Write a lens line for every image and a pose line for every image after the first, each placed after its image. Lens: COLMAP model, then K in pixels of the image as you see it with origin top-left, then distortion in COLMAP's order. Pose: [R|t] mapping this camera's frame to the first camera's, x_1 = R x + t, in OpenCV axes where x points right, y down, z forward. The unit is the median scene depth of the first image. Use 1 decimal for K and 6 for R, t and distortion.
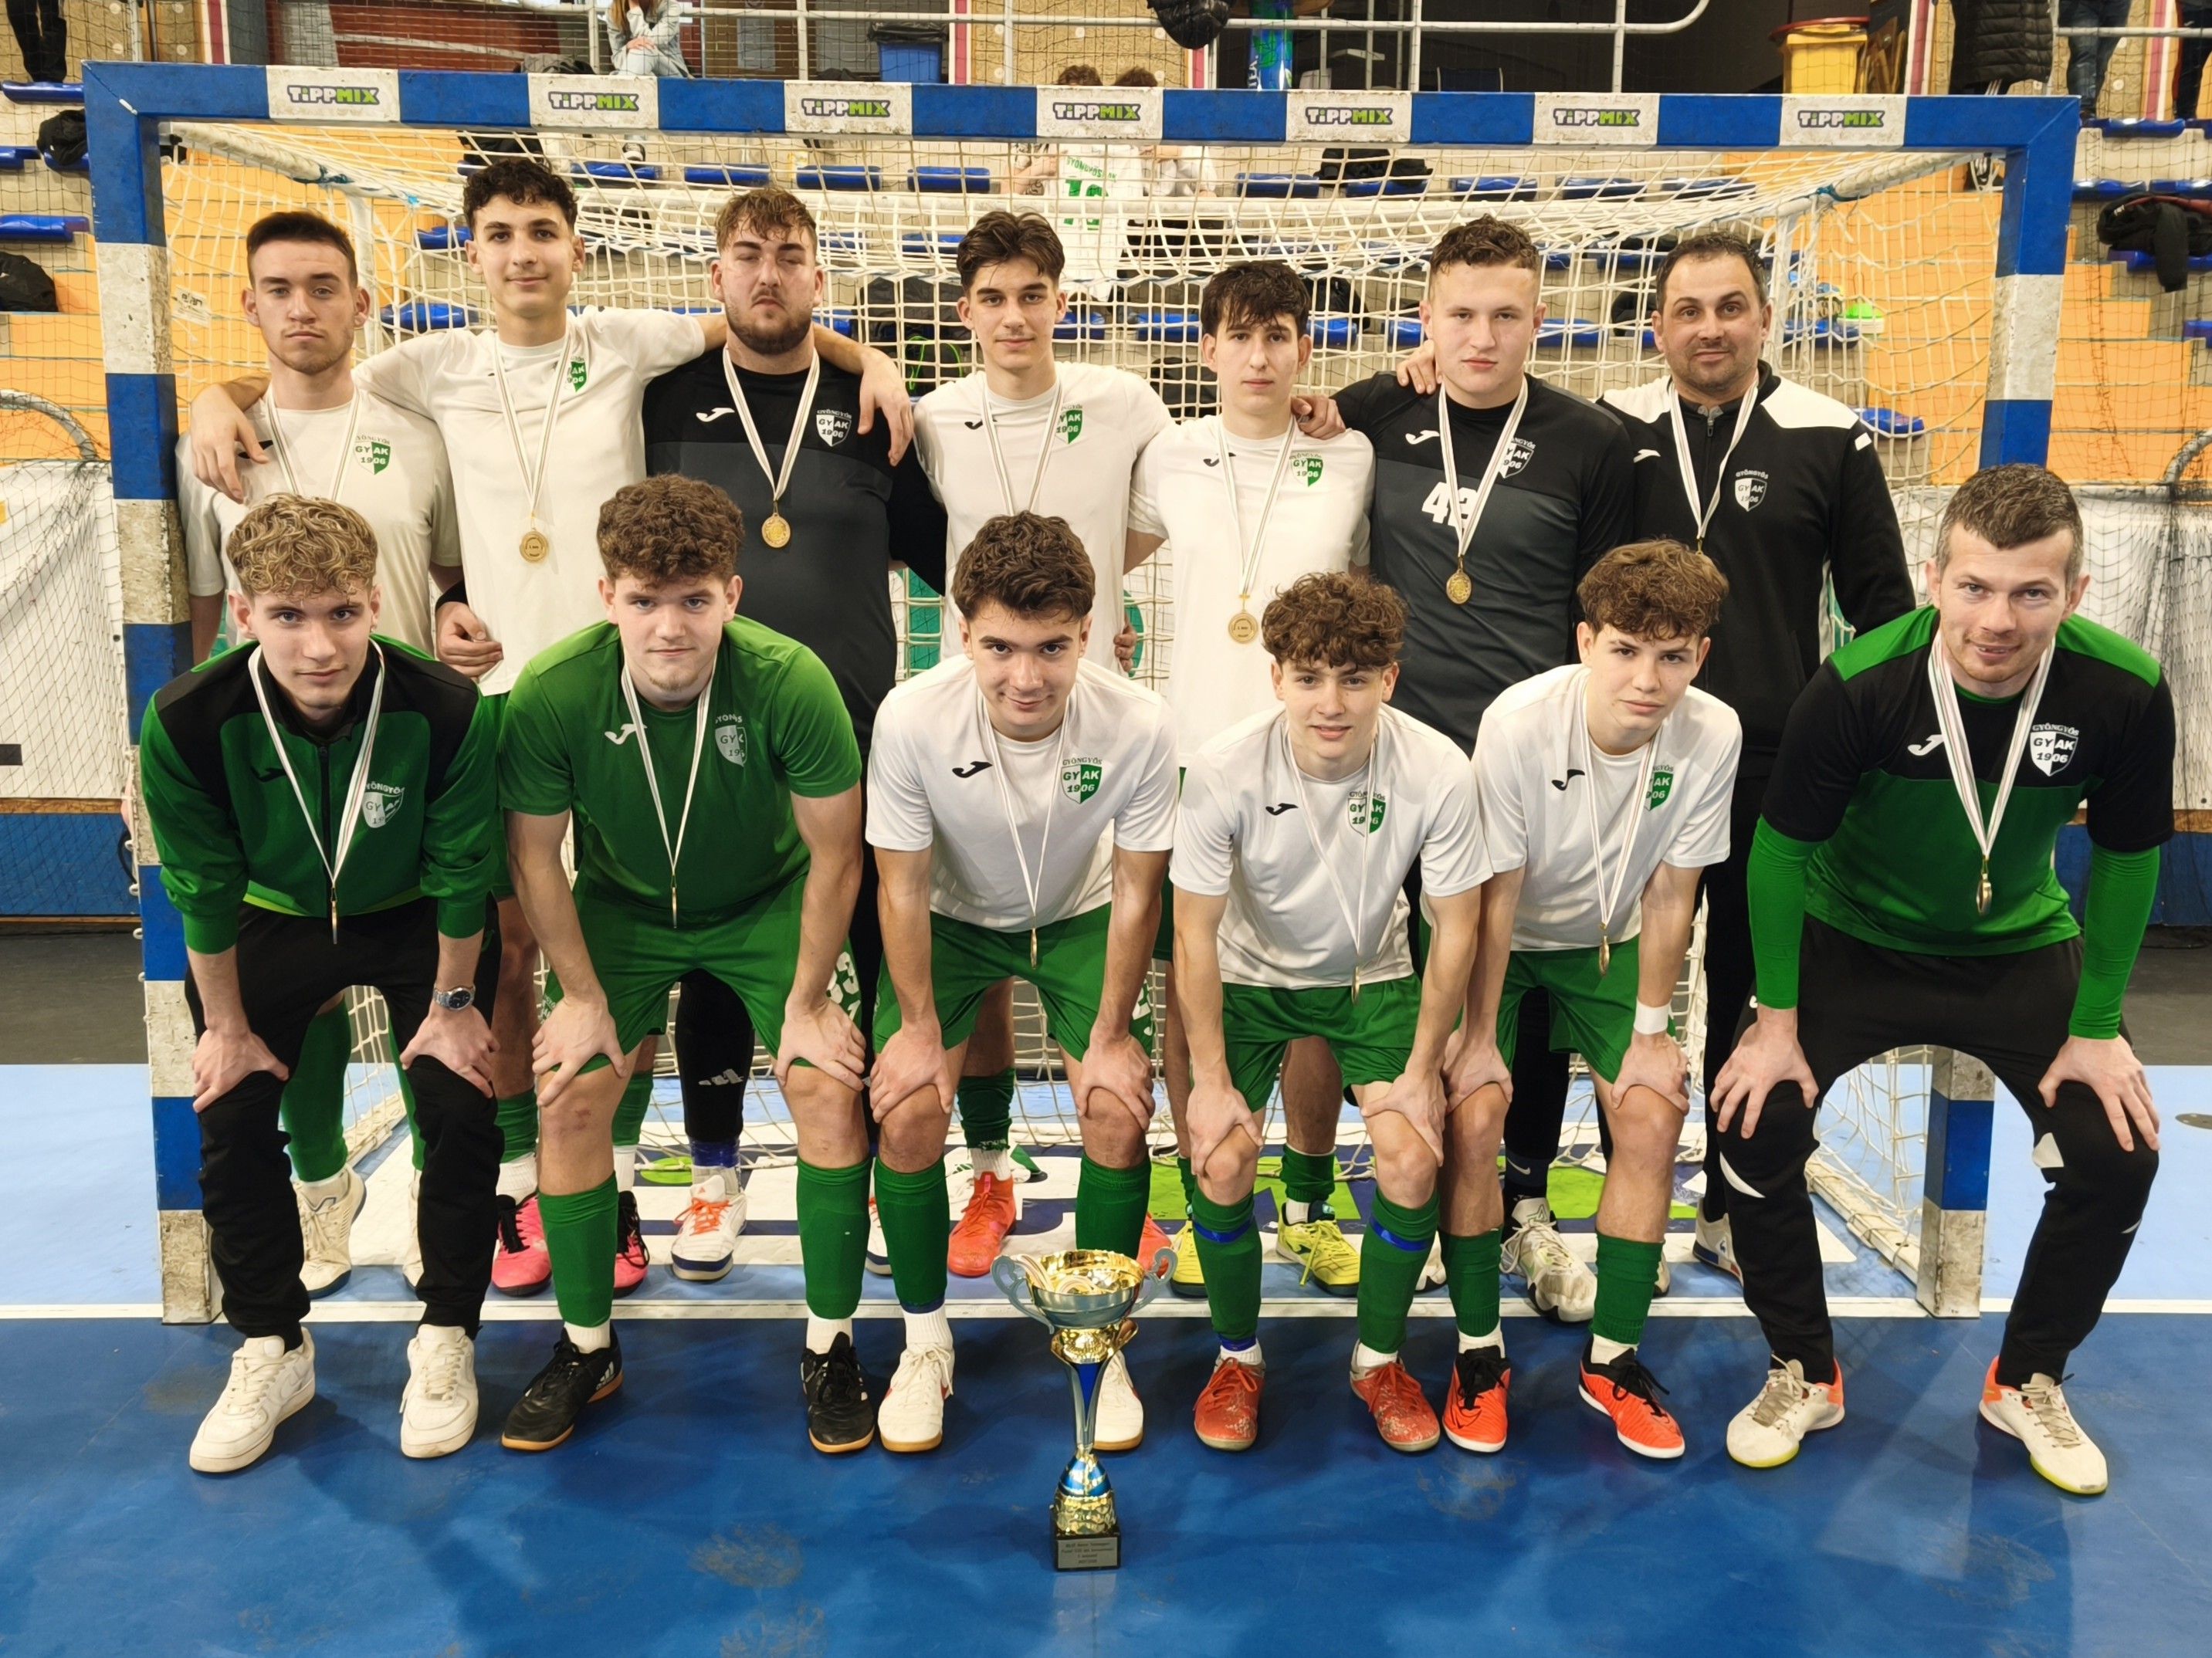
lens RADIAL K [[1911.0, 0, 1112.2], [0, 1911.0, 821.6], [0, 0, 1]] dist [0.018410, 0.002073]
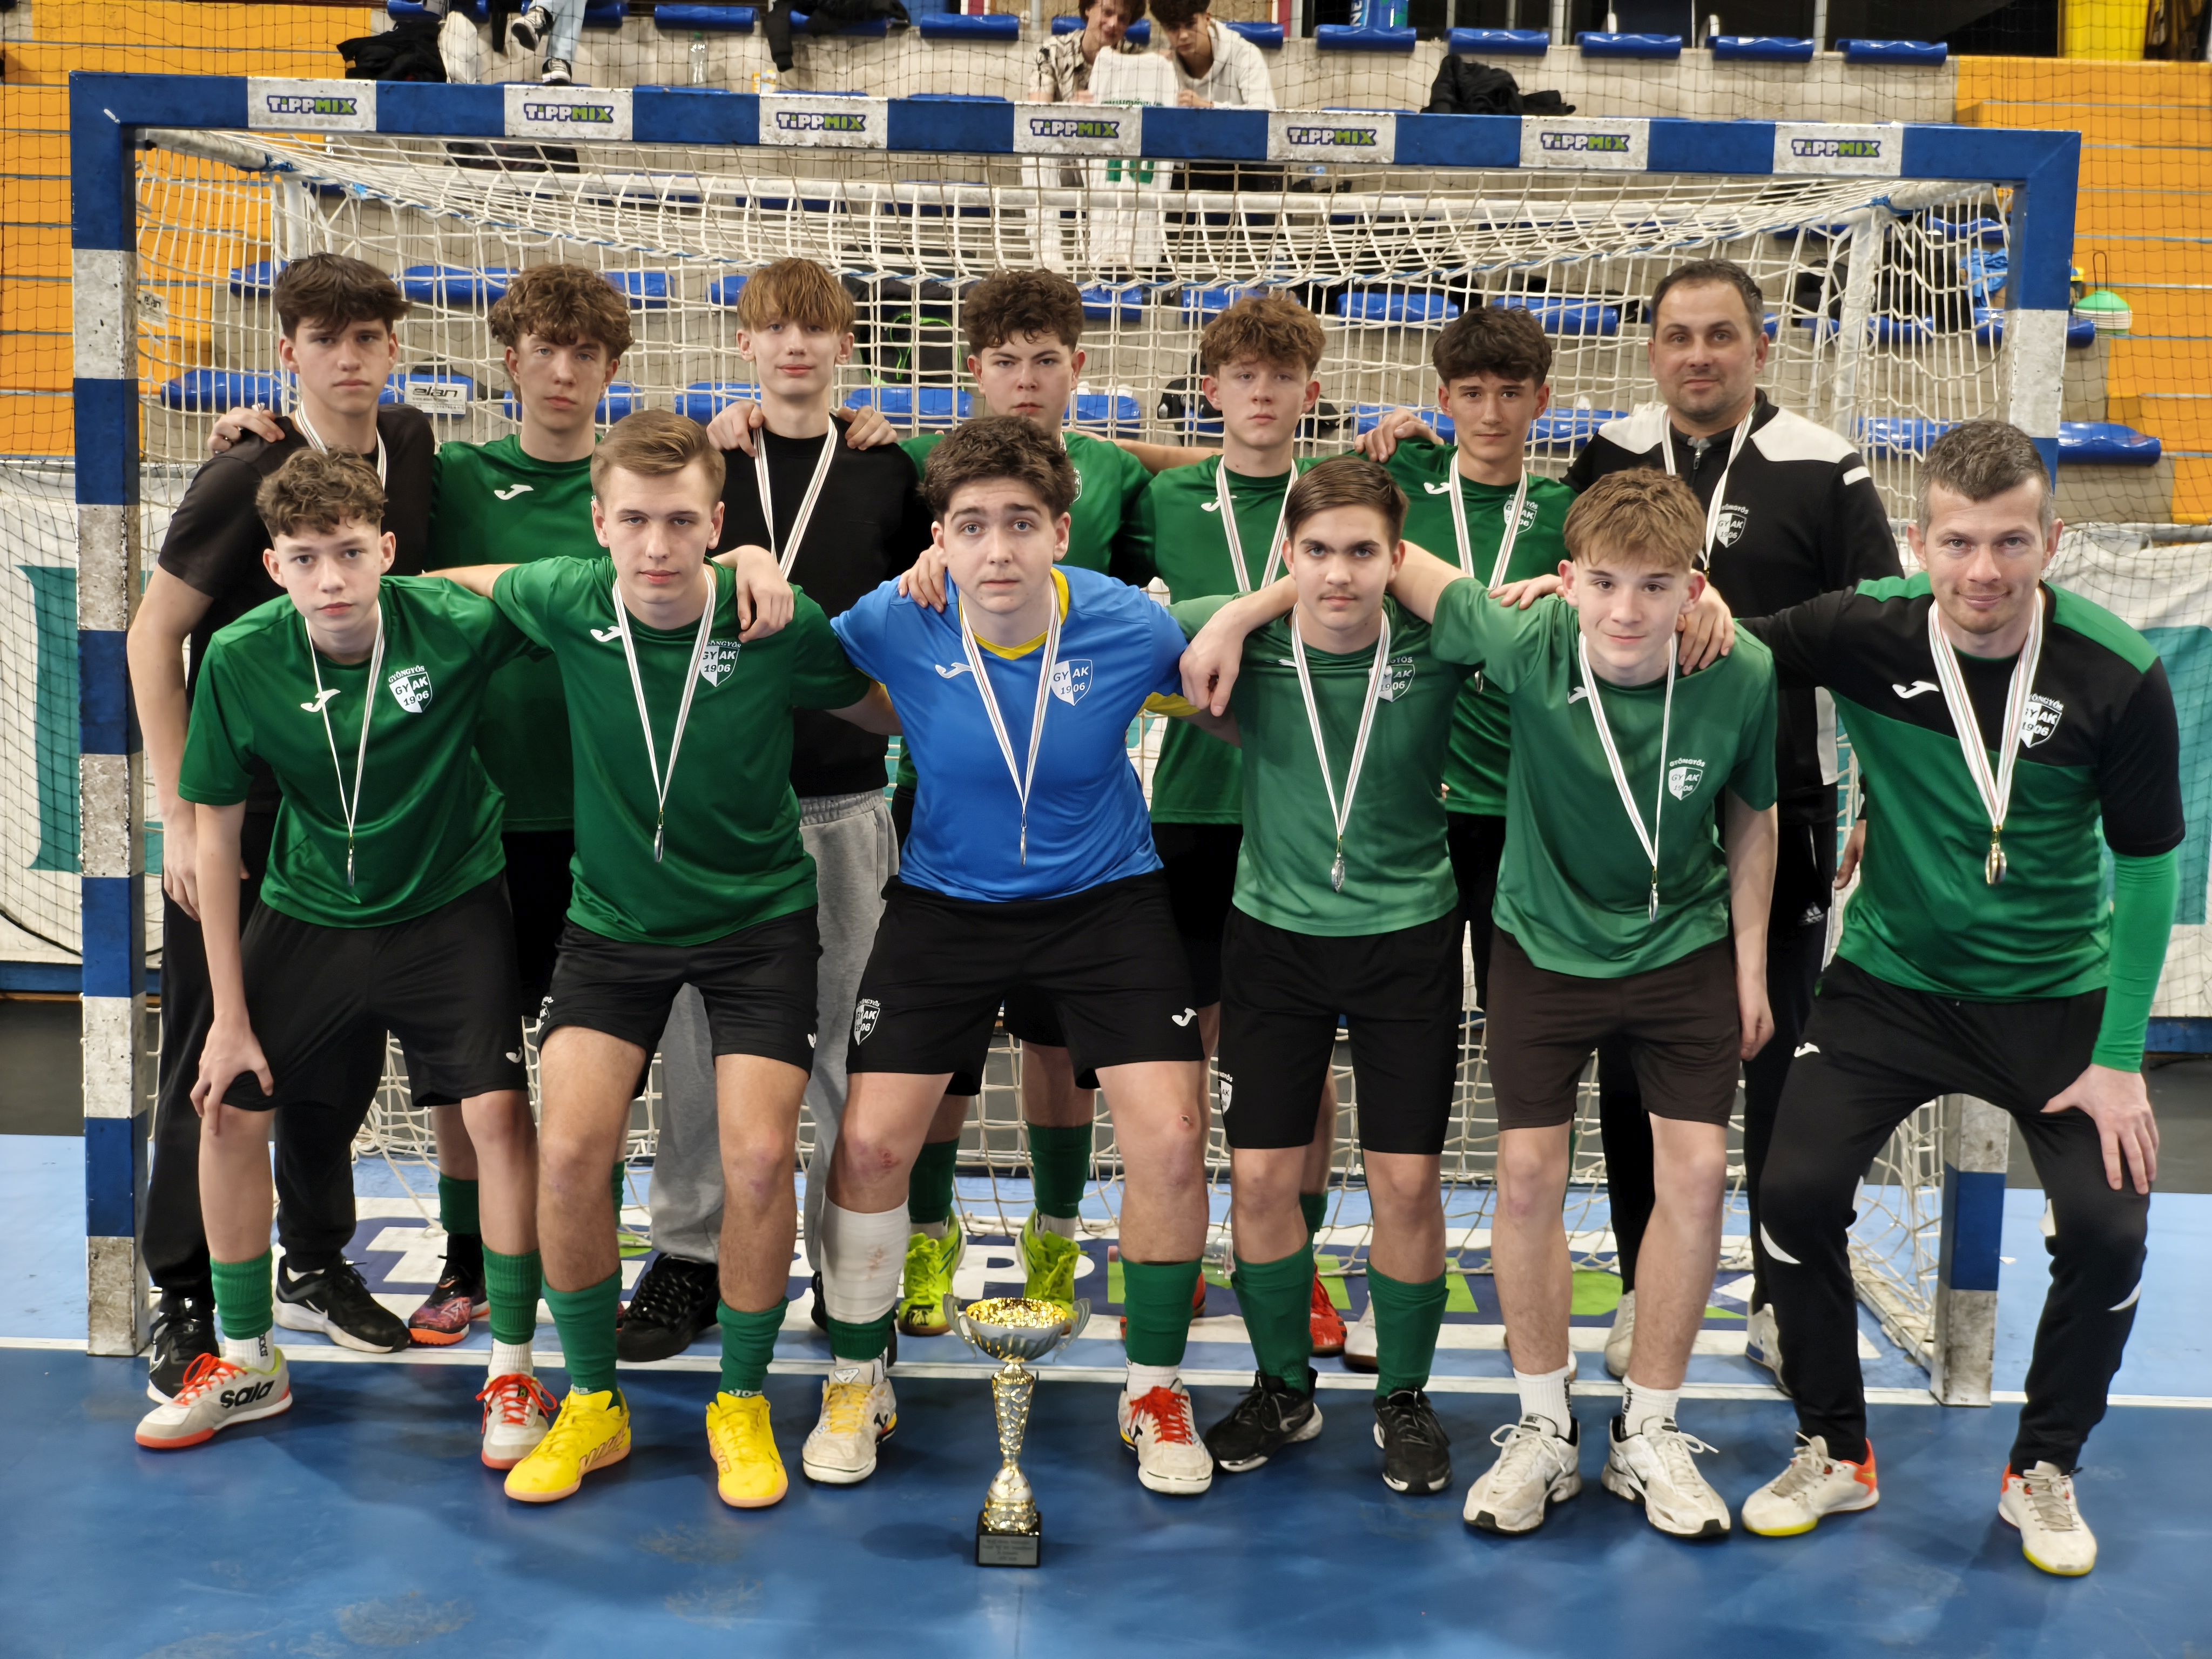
lens RADIAL K [[2968.4, 0, 1101.0], [0, 2968.4, 831.2], [0, 0, 1]] dist [-0.040016, 0.000000]
pose [[0.998725, 0.022476, -0.045204, 0.081346], [-0.025267, 0.997747, -0.062154, 0.082358], [0.043705, 0.063217, 0.997042, -0.485857]]
